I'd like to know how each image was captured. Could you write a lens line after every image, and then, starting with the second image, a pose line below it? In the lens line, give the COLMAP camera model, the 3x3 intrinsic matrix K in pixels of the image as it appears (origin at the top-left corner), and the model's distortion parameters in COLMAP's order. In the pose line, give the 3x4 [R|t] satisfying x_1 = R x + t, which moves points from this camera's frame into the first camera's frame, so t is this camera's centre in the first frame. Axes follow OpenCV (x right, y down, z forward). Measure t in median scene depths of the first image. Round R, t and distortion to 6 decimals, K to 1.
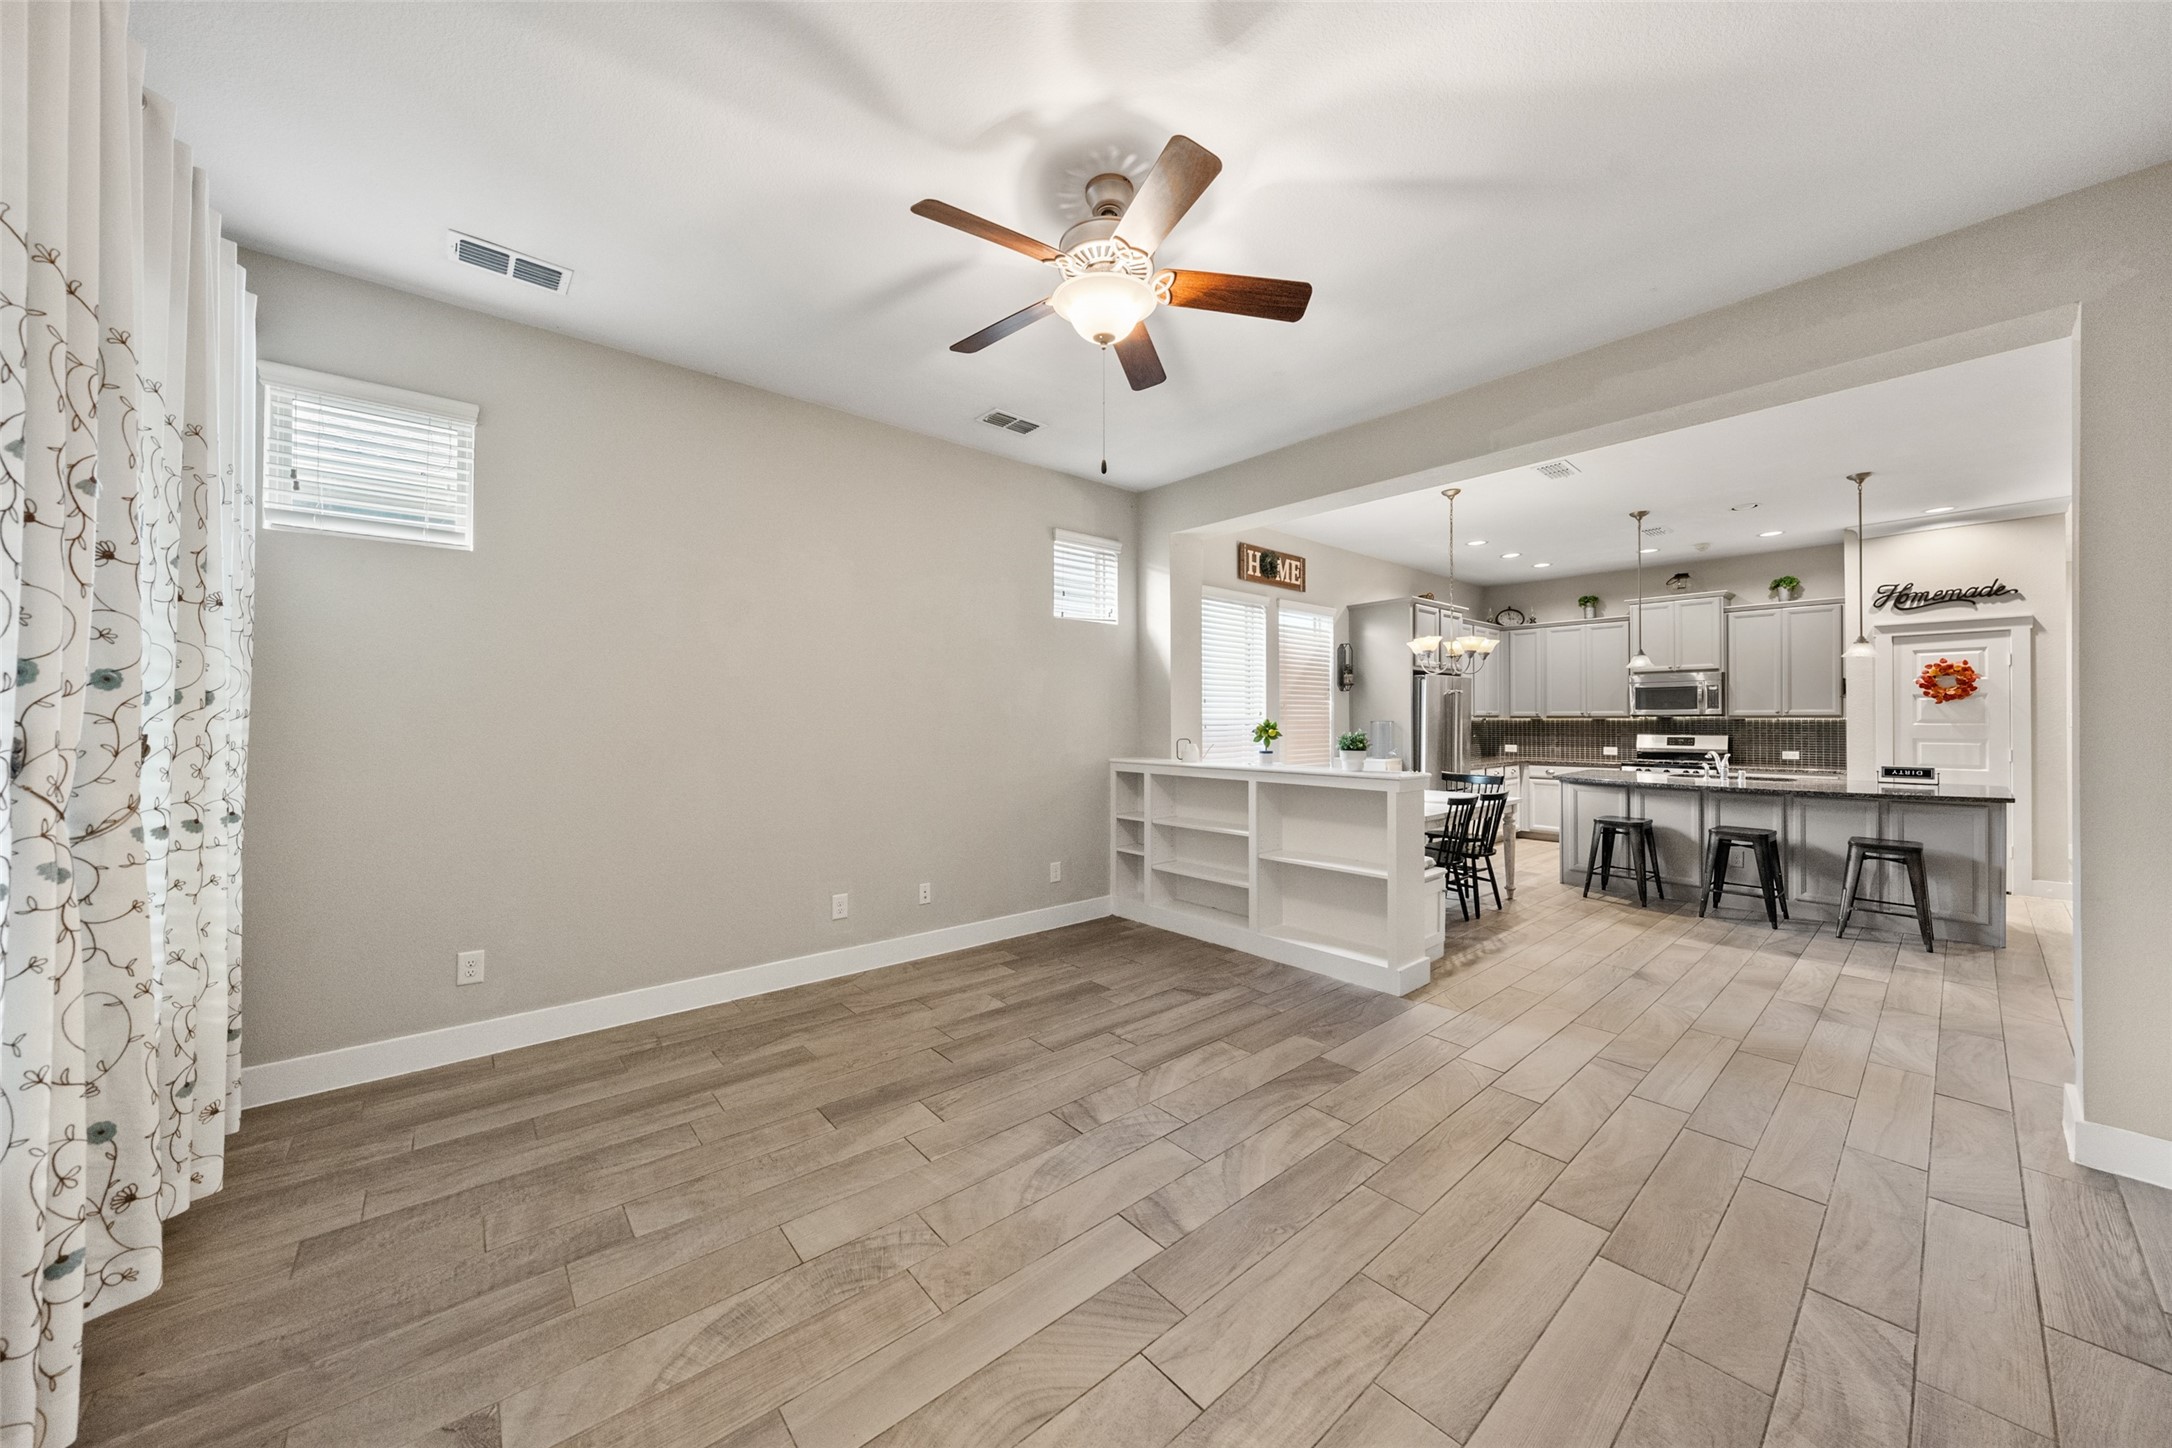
lens RADIAL K [[748.8, 0, 1068.3], [0, 748.8, 721.0], [0, 0, 1]] dist [-0.004992, -0.000200]
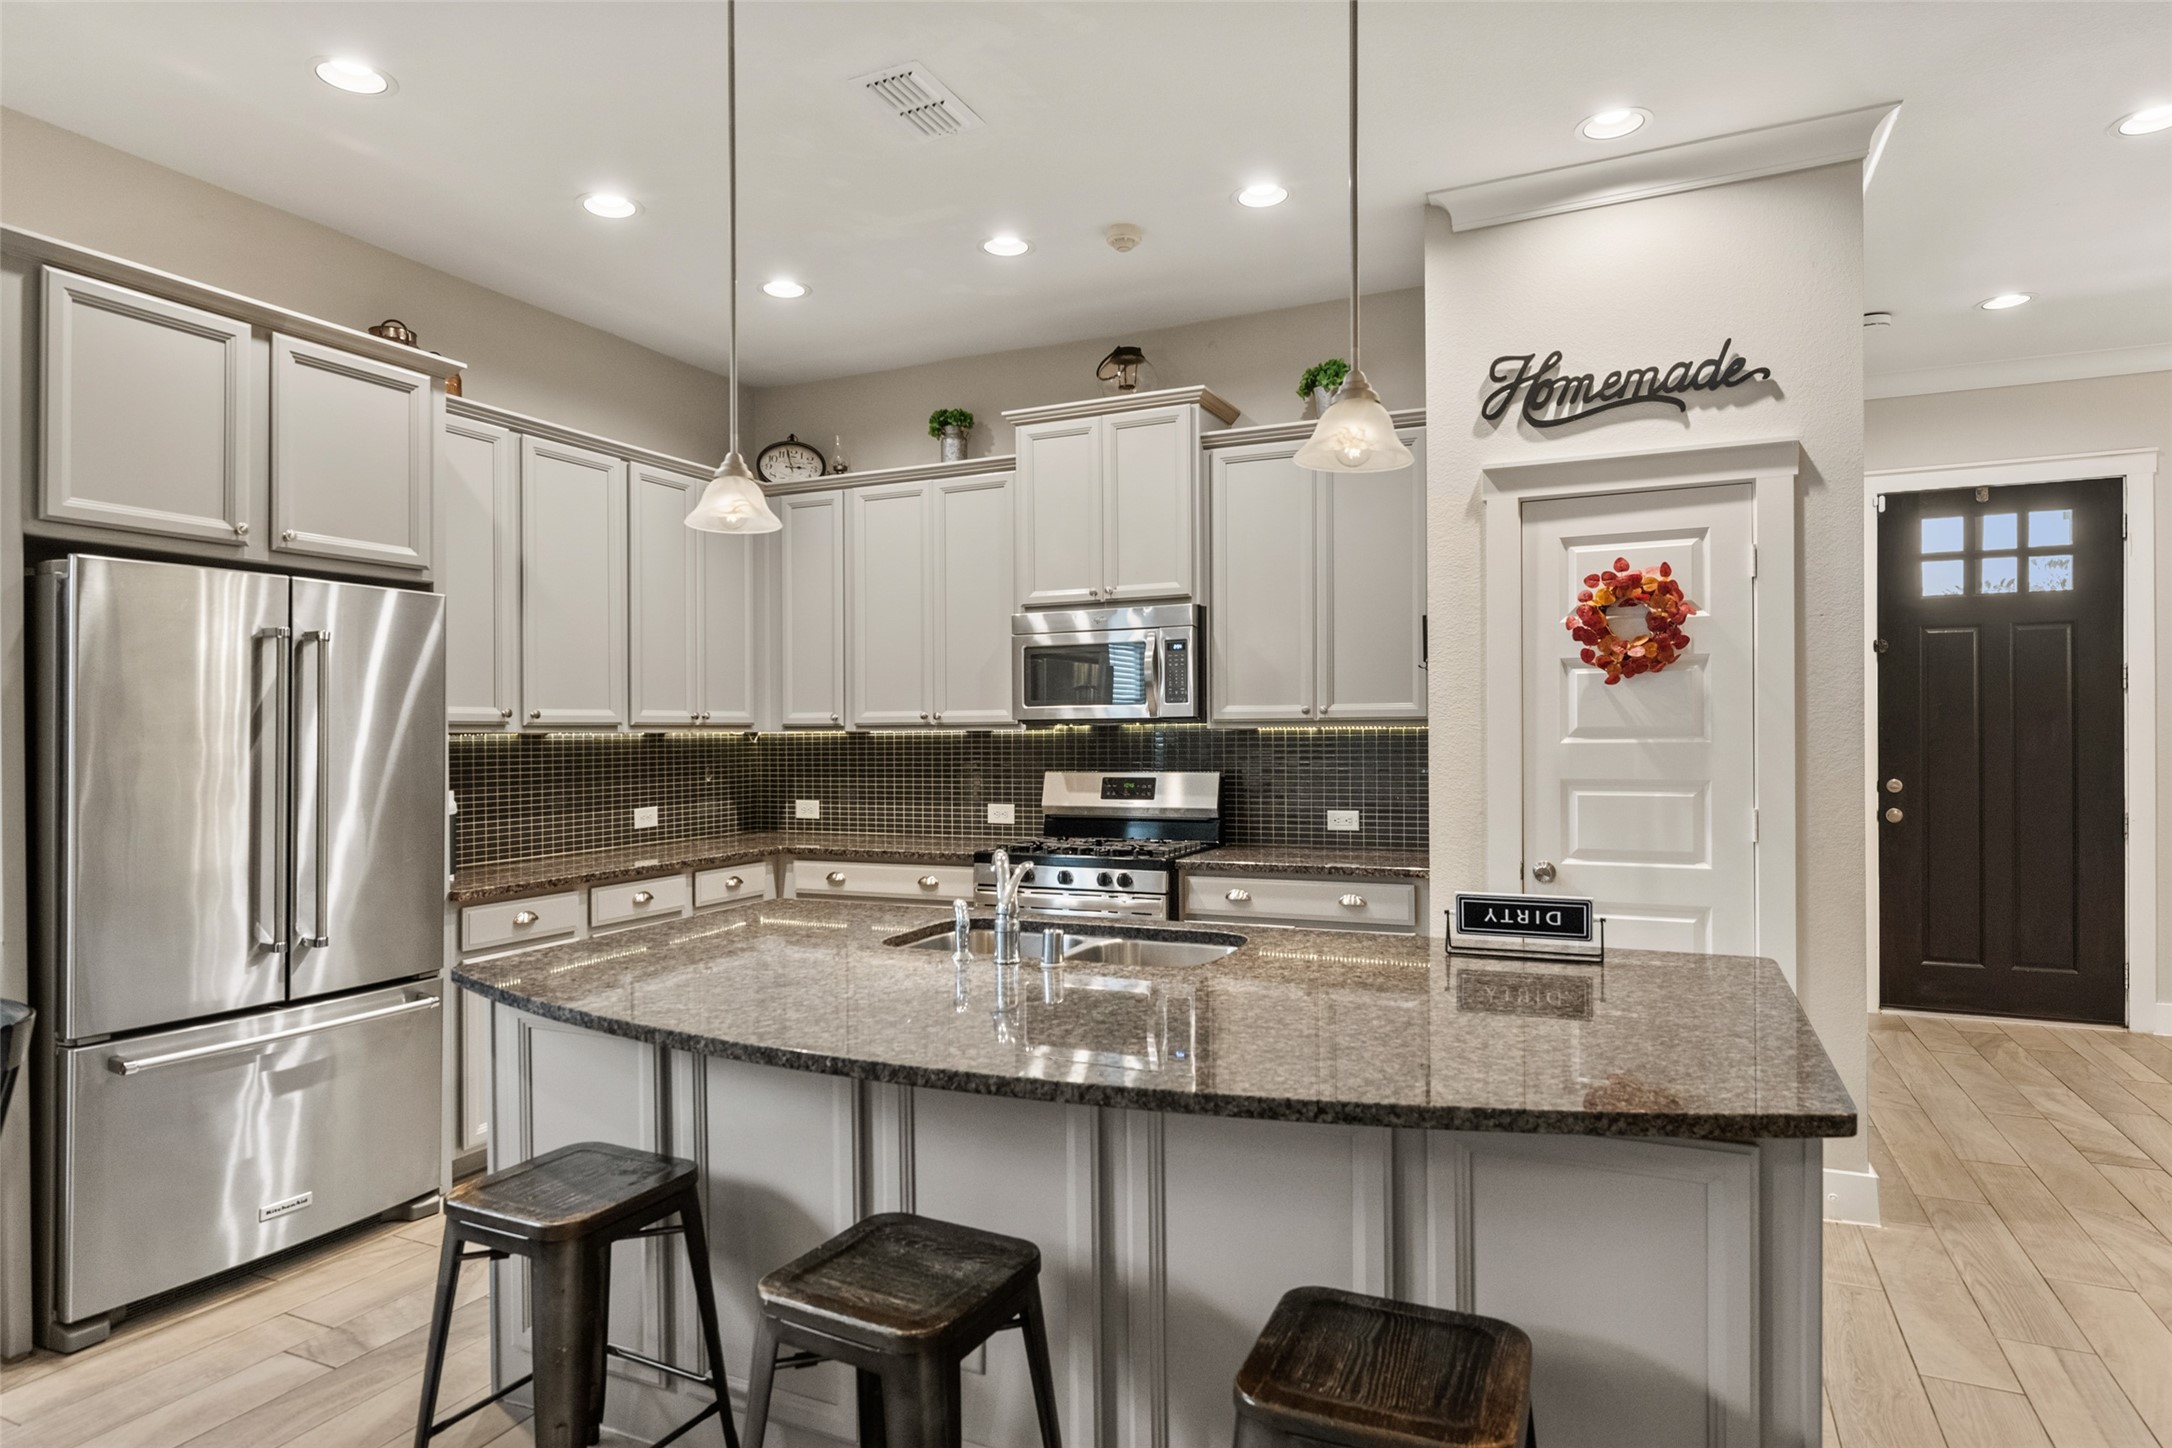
lens RADIAL K [[1208.2, 0, 1064.1], [0, 1208.2, 747.6], [0, 0, 1]] dist [0.002456, -0.000216]
pose [[0.911971, -0.011870, 0.410084, 0.792792], [0.008251, 0.999910, 0.010594, -0.000915], [-0.410173, -0.006278, 0.911986, 0.662164]]
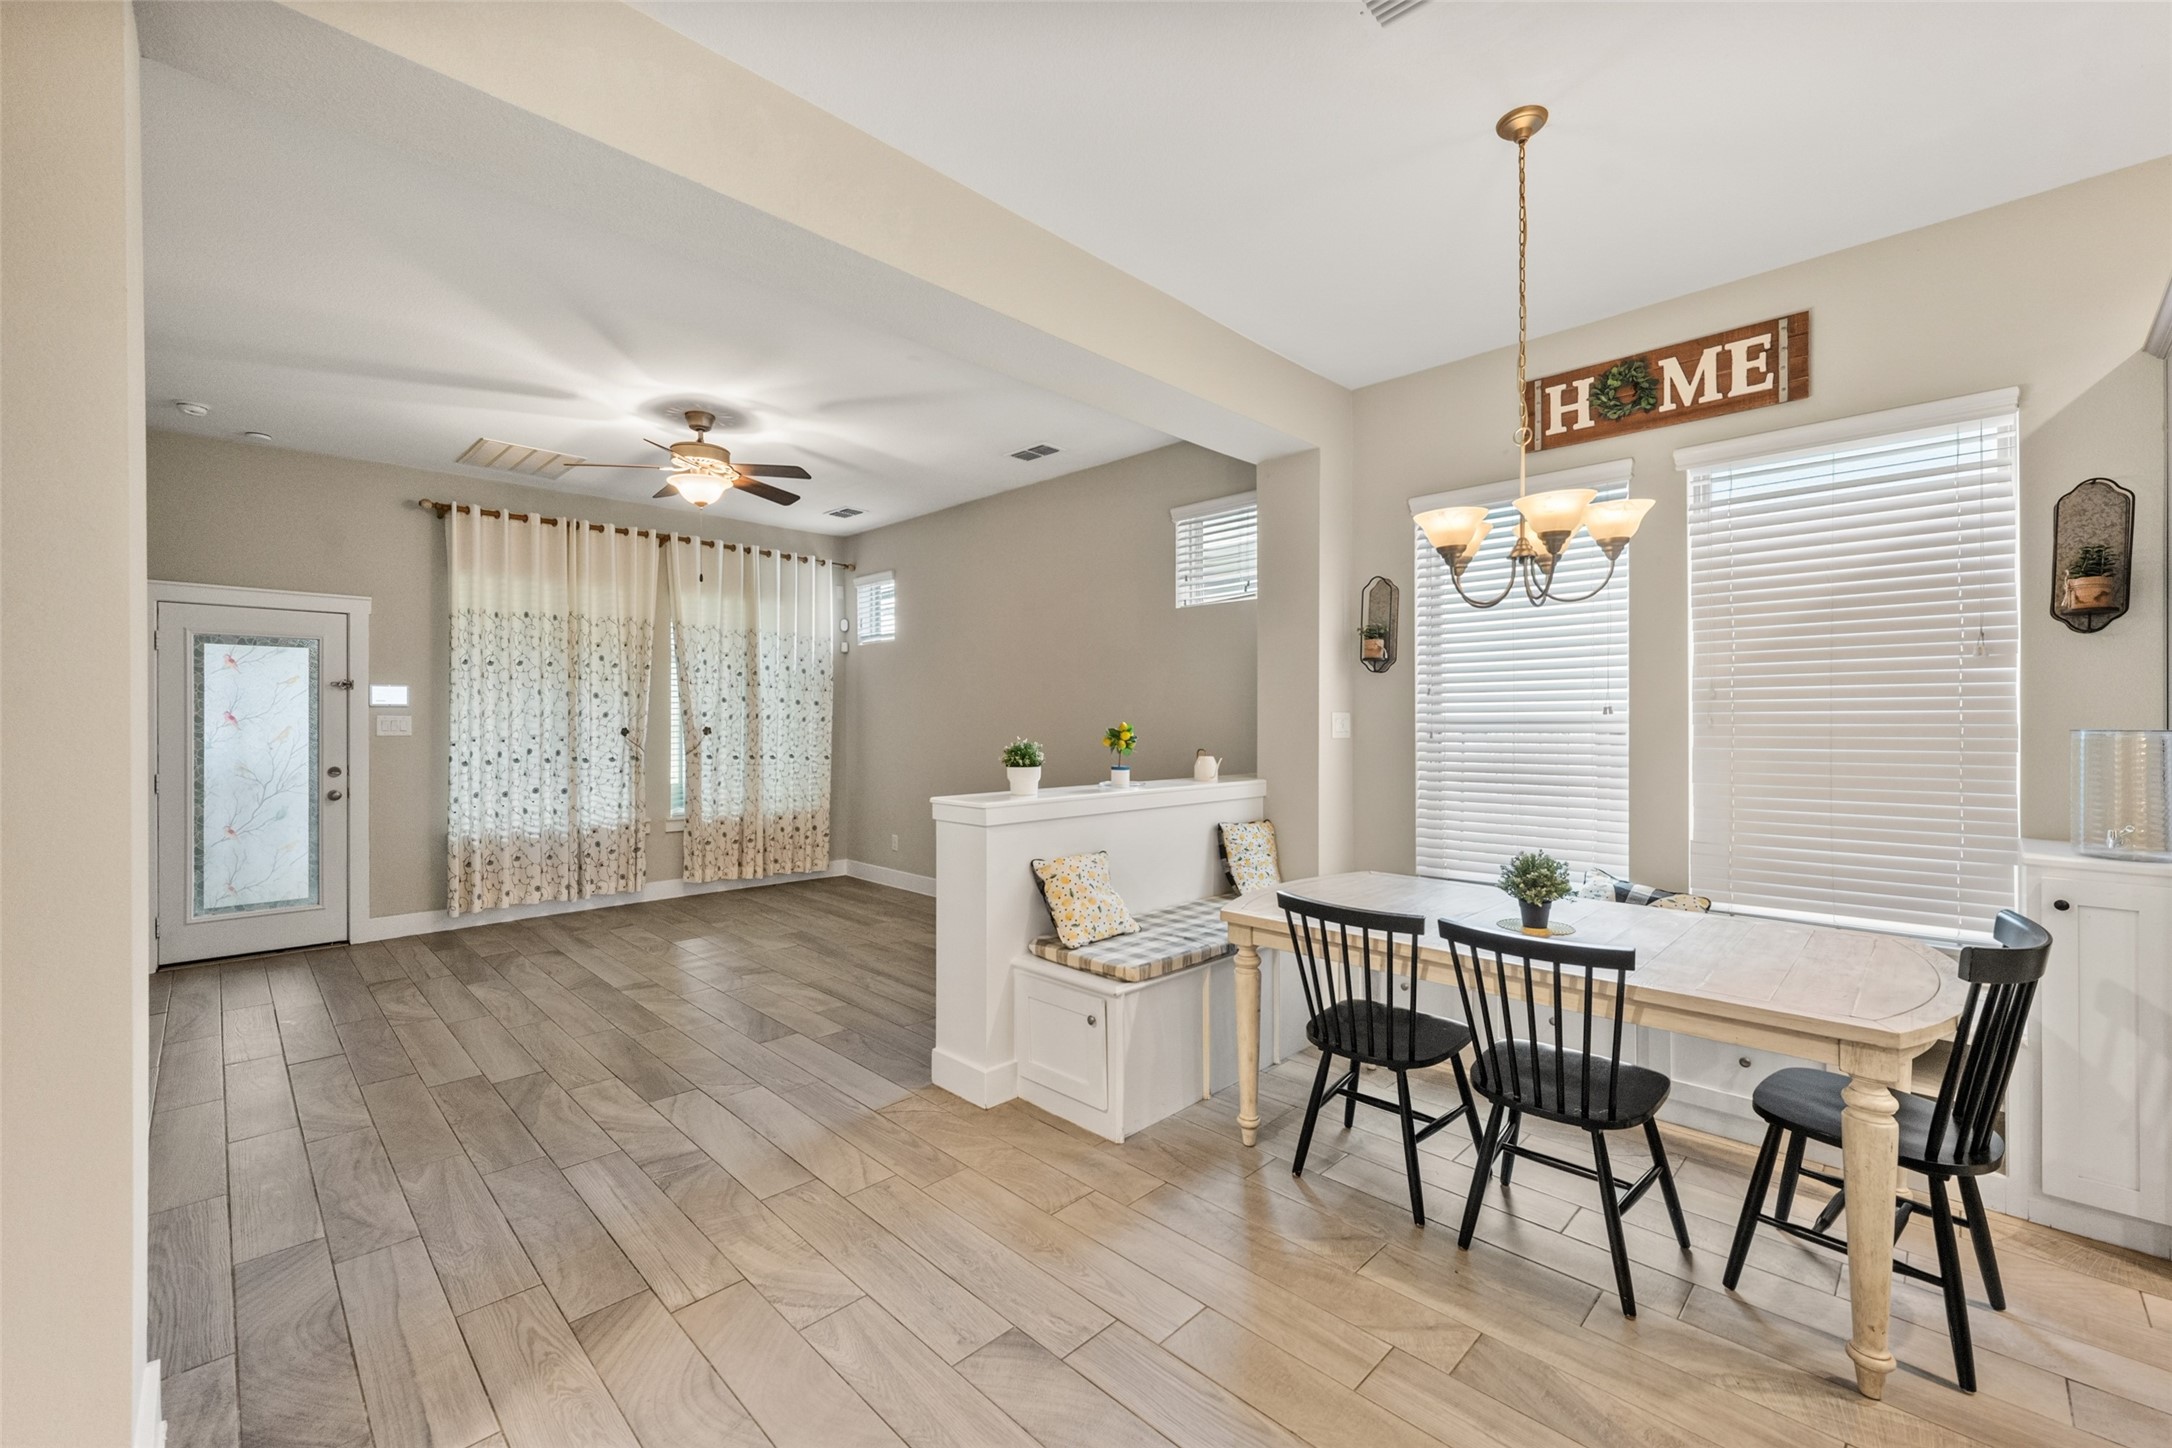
lens RADIAL K [[883.5, 0, 1093.3], [0, 883.5, 721.5], [0, 0, 1]] dist [-0.003728, 0.000817]
pose [[0.092890, 0.000318, -0.995676, 0.955977], [-0.001602, 0.999999, 0.000170, -0.002490], [0.995675, 0.001579, 0.092891, 0.755839]]
